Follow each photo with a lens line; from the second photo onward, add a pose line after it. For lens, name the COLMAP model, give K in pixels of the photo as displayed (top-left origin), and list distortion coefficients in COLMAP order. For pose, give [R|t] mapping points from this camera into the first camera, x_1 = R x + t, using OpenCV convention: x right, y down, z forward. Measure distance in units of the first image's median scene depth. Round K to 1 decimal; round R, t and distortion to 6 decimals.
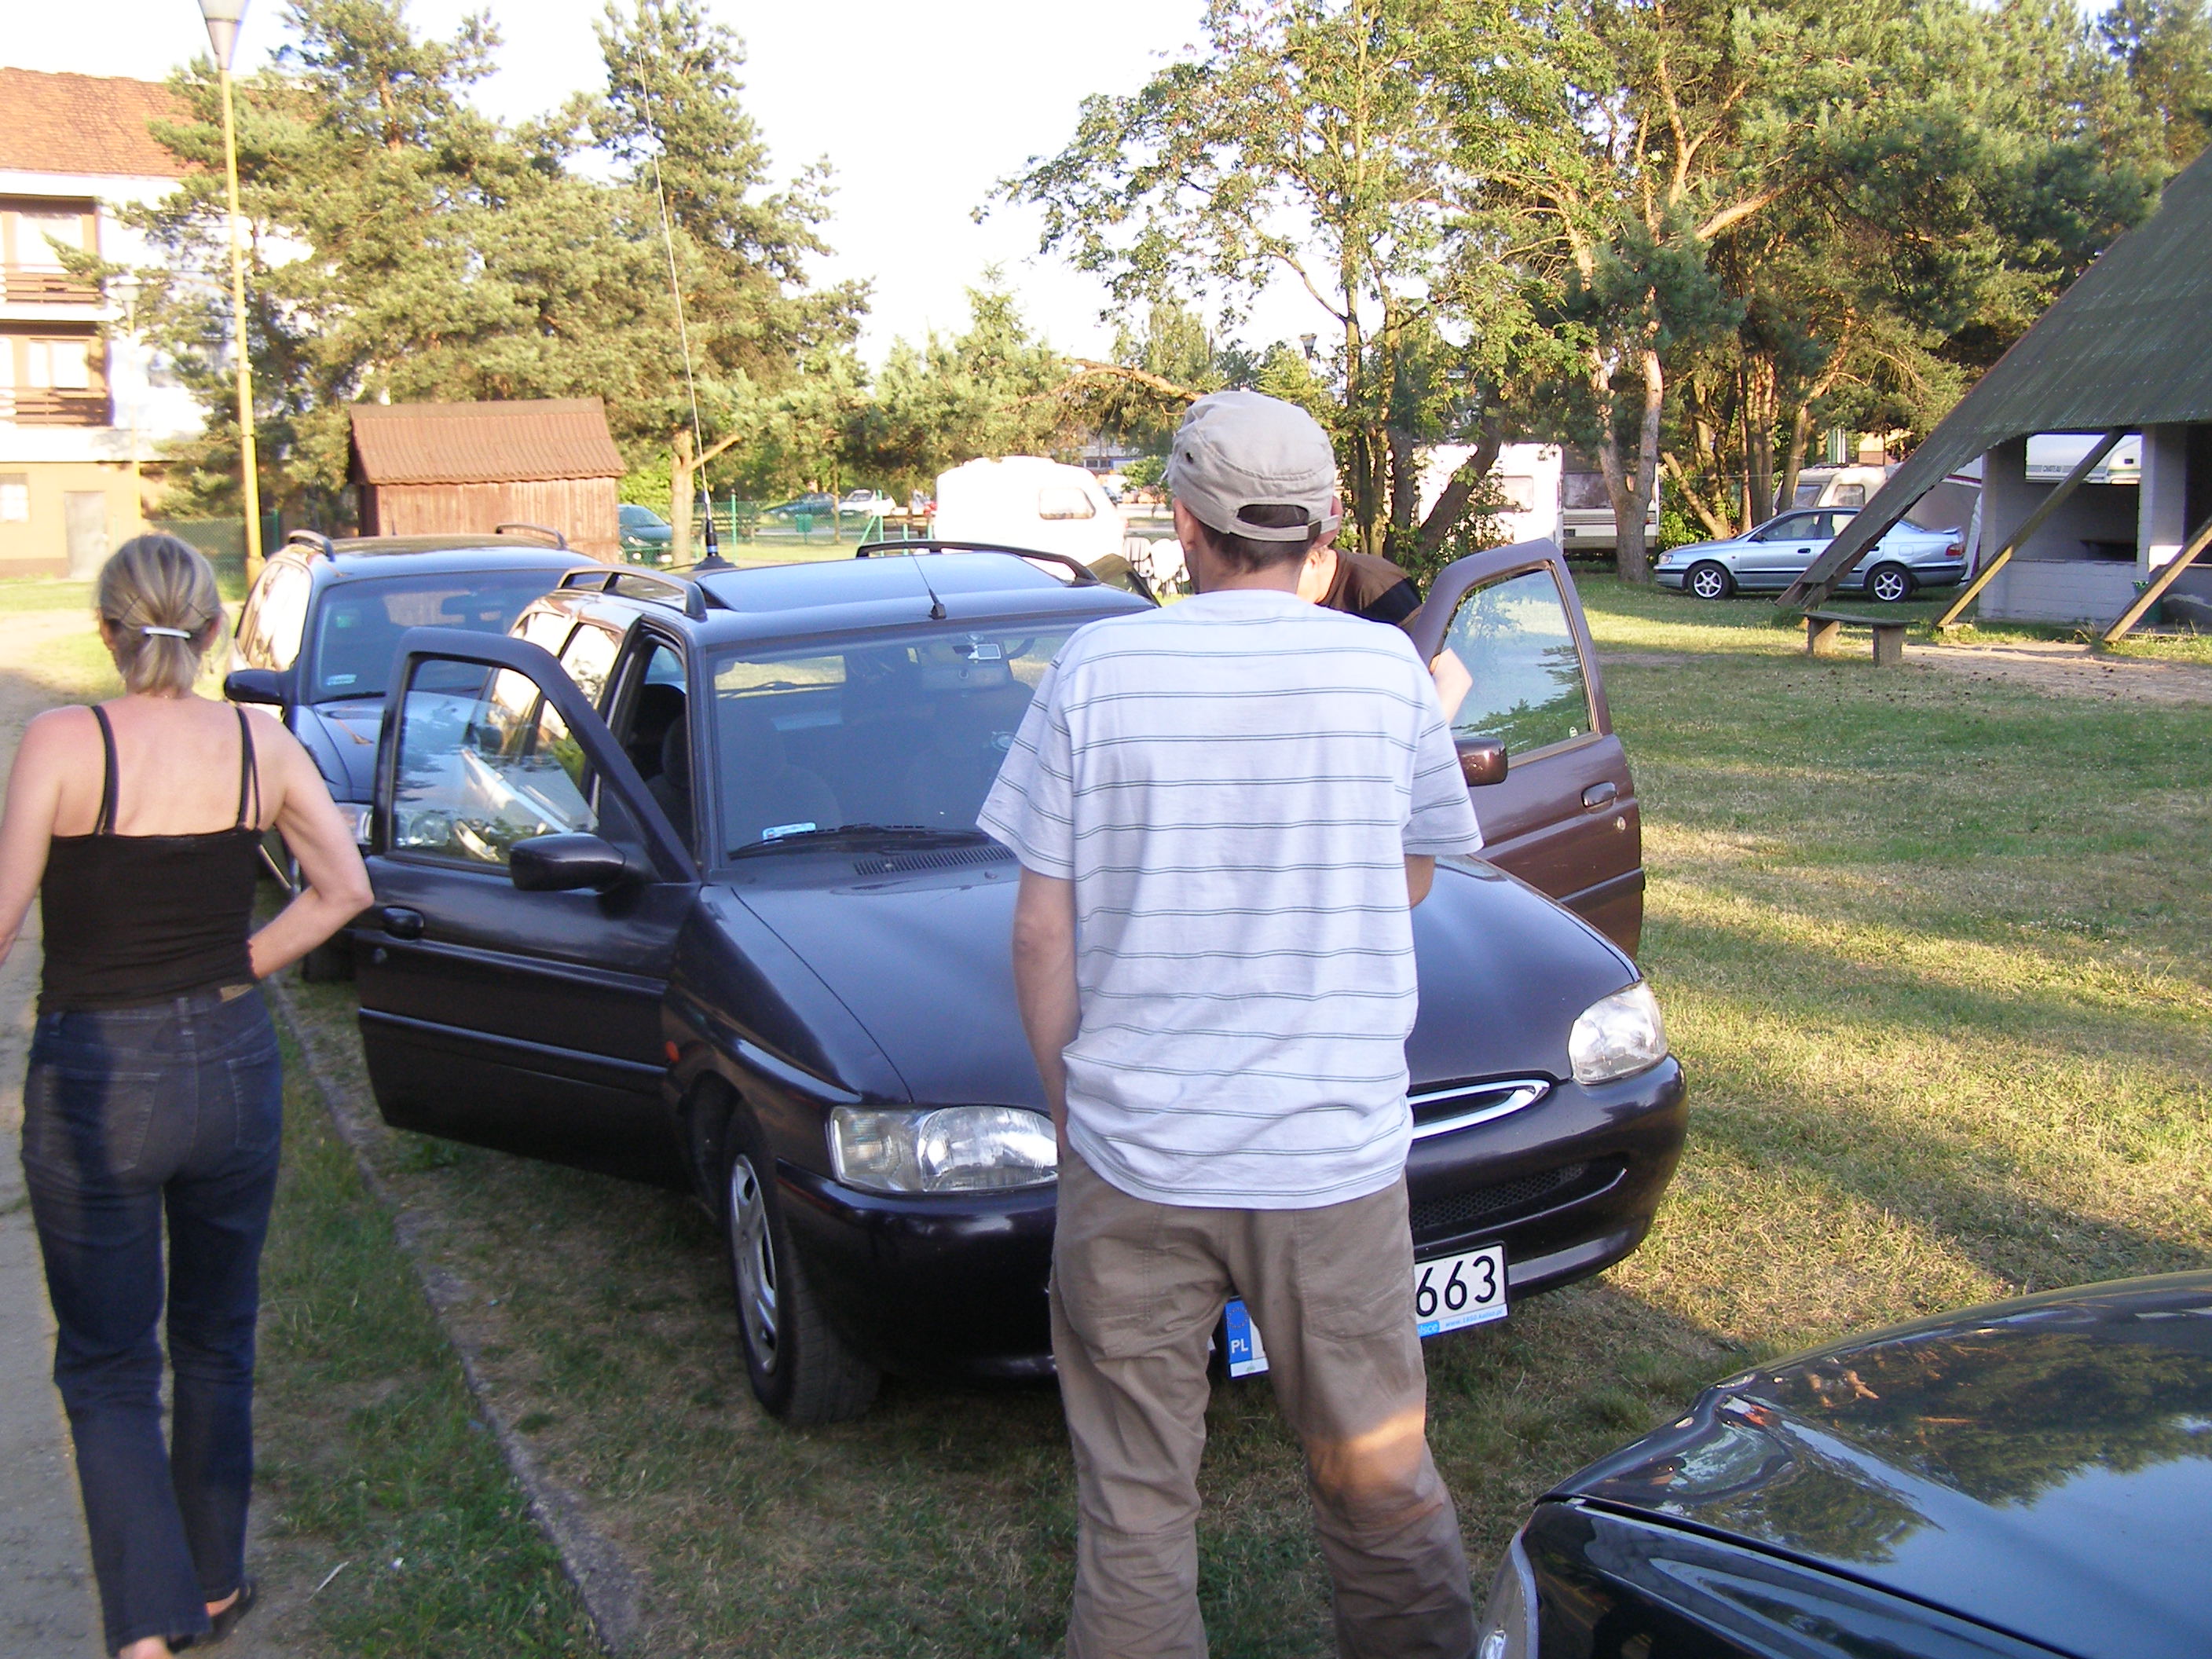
lens RADIAL K [[2526.8, 0, 1100.3], [0, 2526.8, 839.9], [0, 0, 1]] dist [-0.188068, 0.340576]
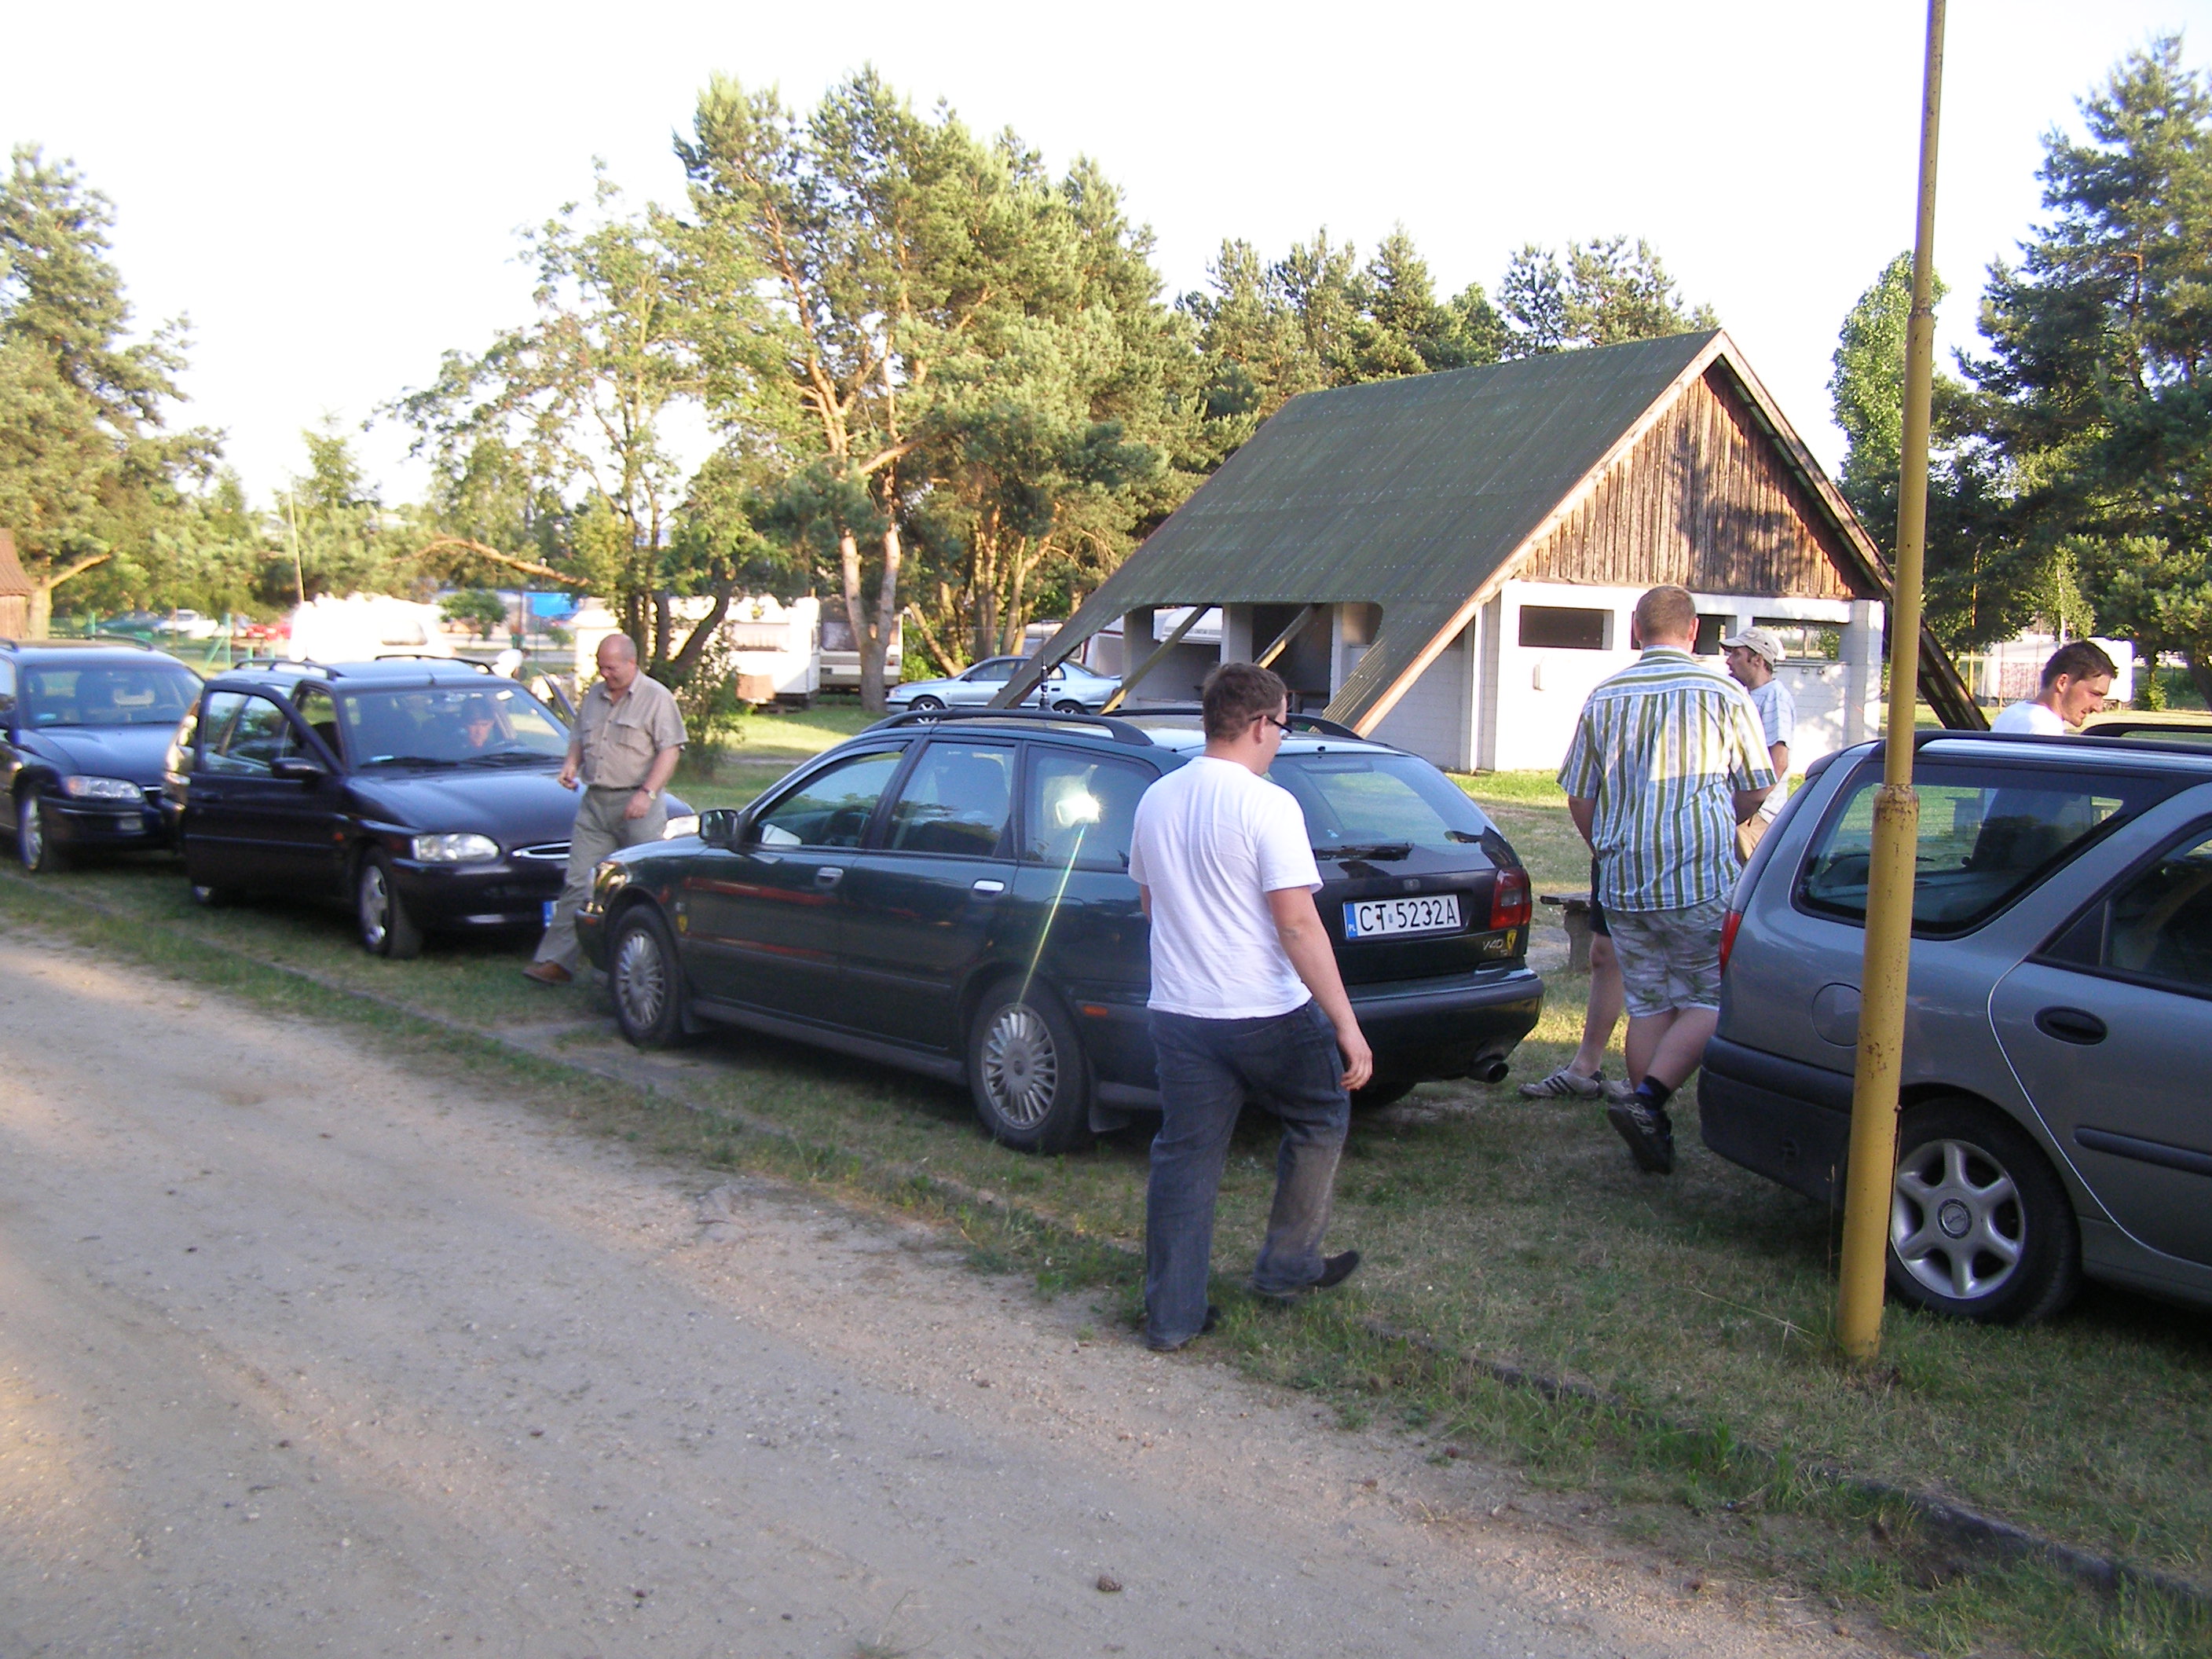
lens RADIAL K [[2524.7, 0, 1113.2], [0, 2524.7, 844.1], [0, 0, 1]] dist [-0.202233, 0.384133]
pose [[0.961541, 0.020360, 0.273906, -0.013830], [-0.005711, 0.998515, -0.054174, 0.037010], [-0.274602, 0.050526, 0.960230, -0.286523]]
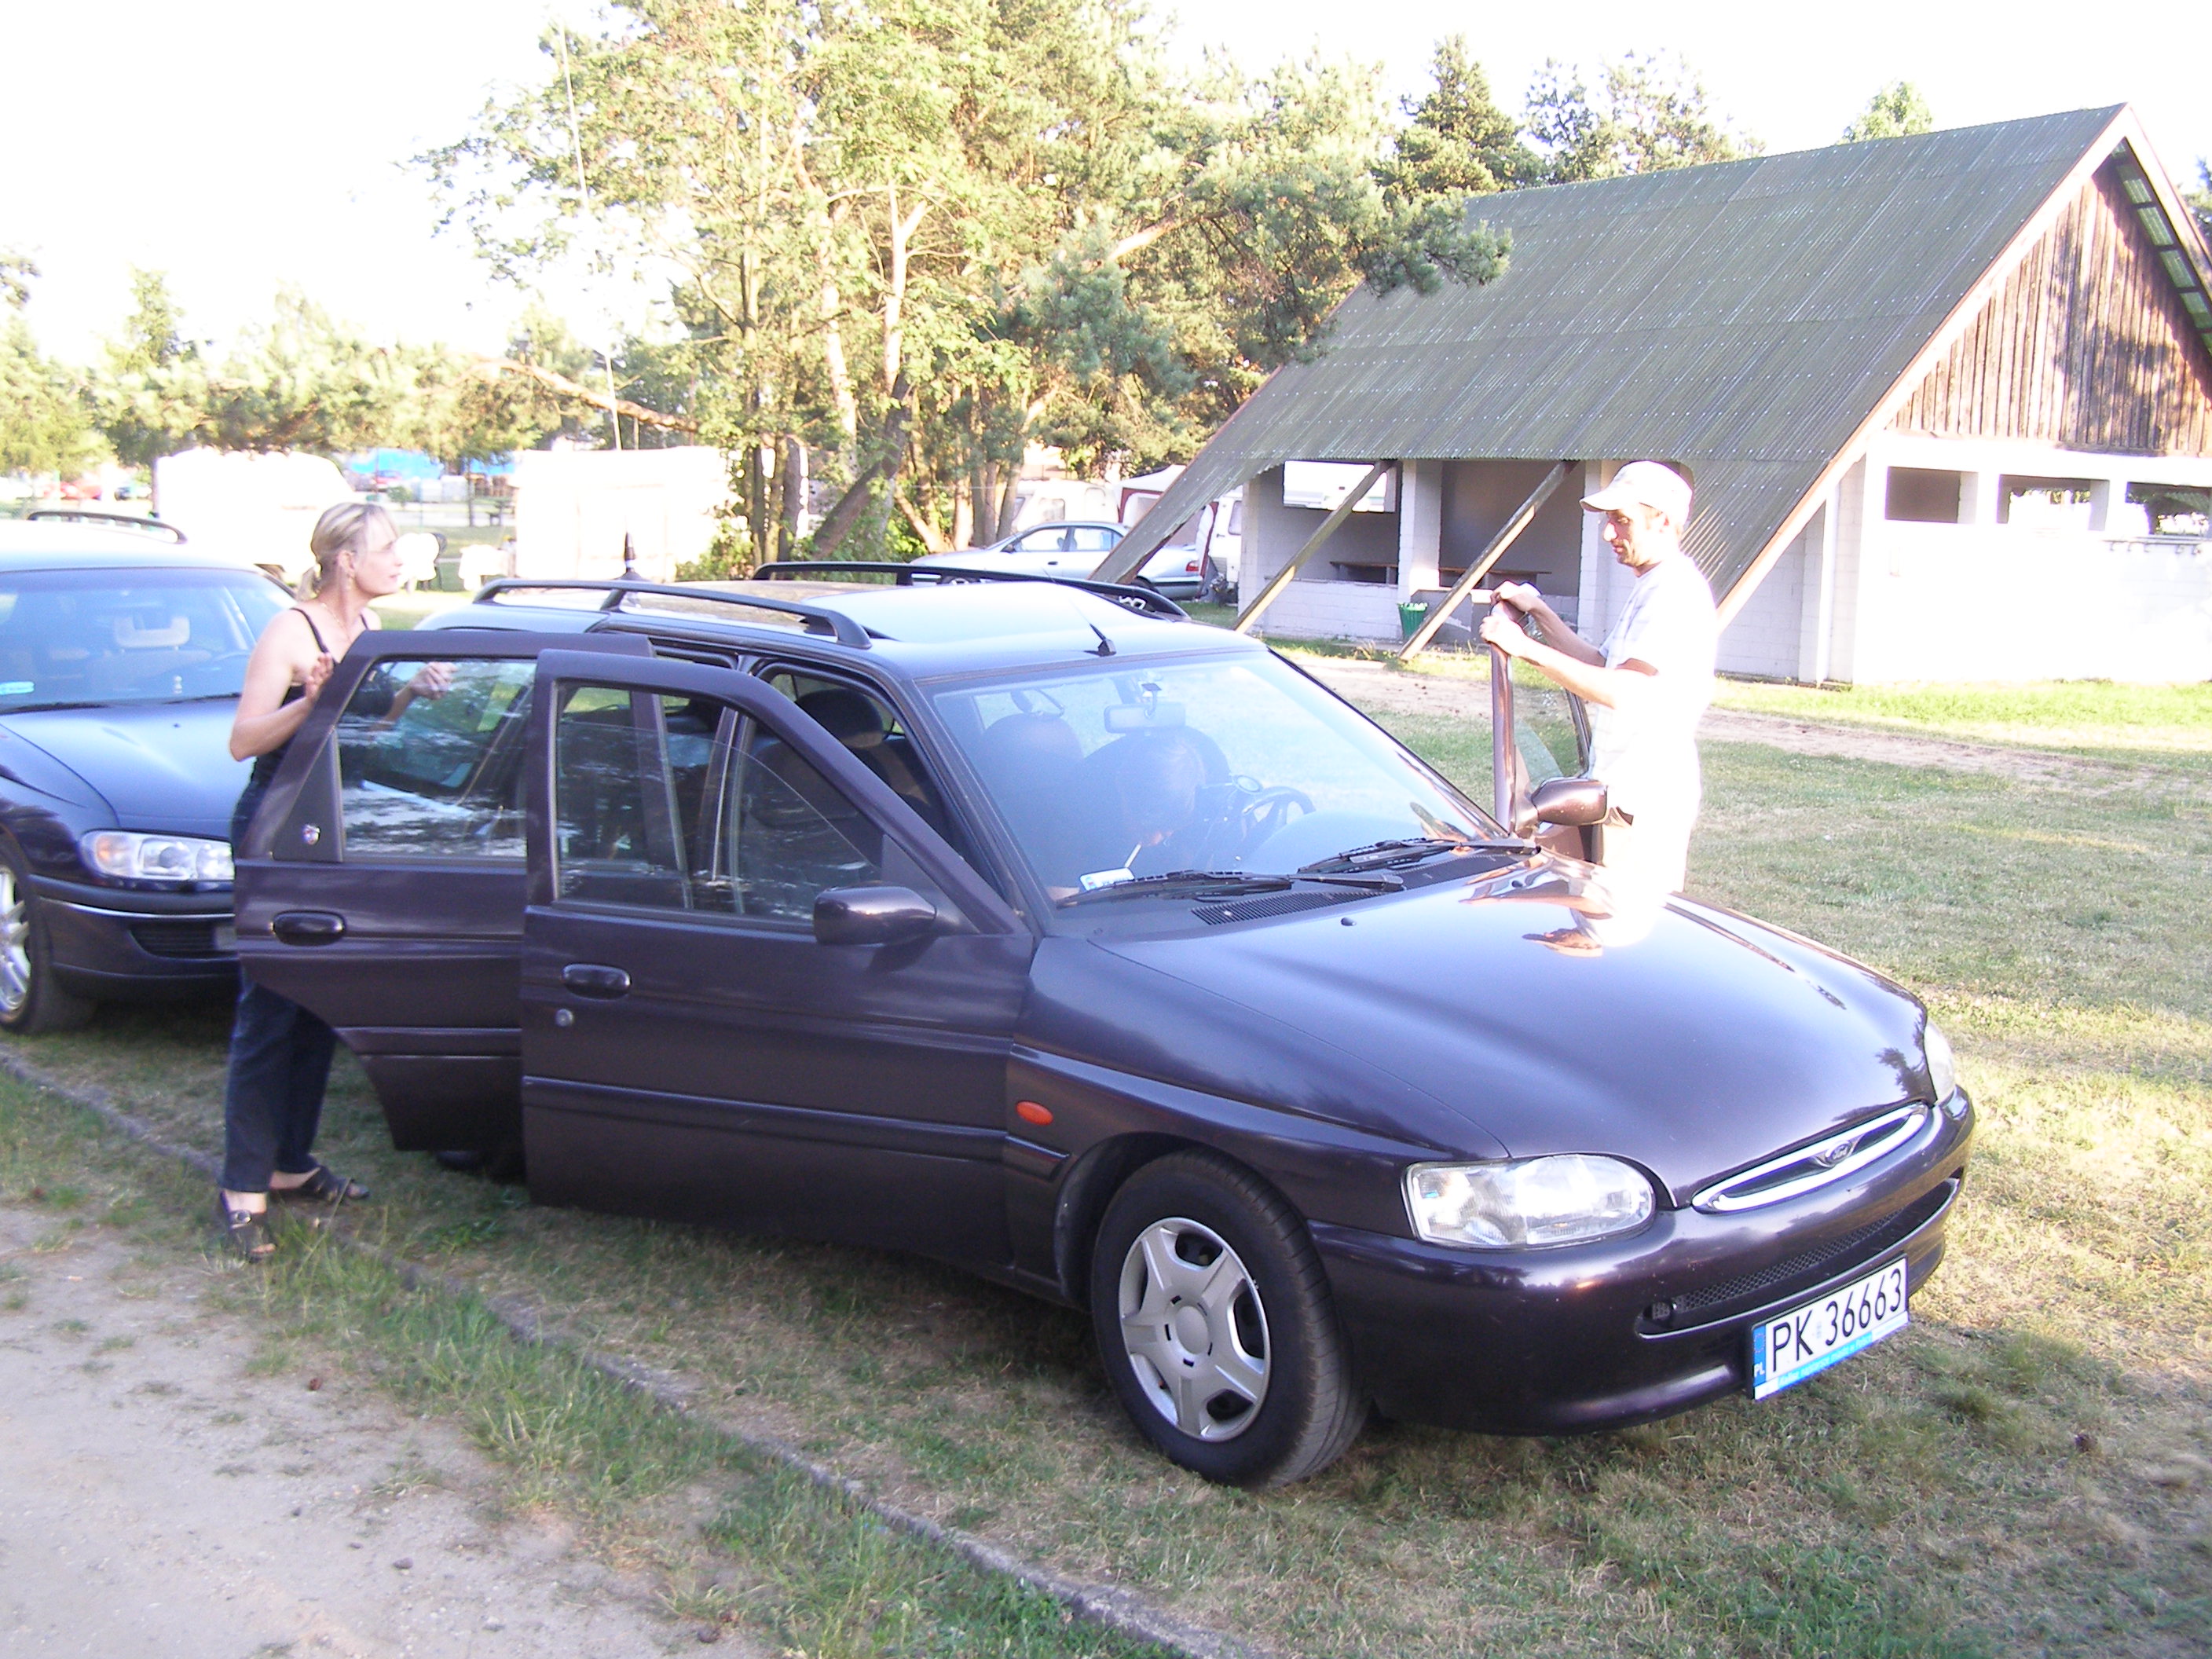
lens RADIAL K [[2524.7, 0, 1113.2], [0, 2524.7, 844.1], [0, 0, 1]] dist [-0.202233, 0.384133]
pose [[0.936121, -0.005076, 0.351642, -0.075221], [0.004199, 0.999986, 0.003256, -0.003300], [-0.351653, -0.001571, 0.936129, 0.015568]]
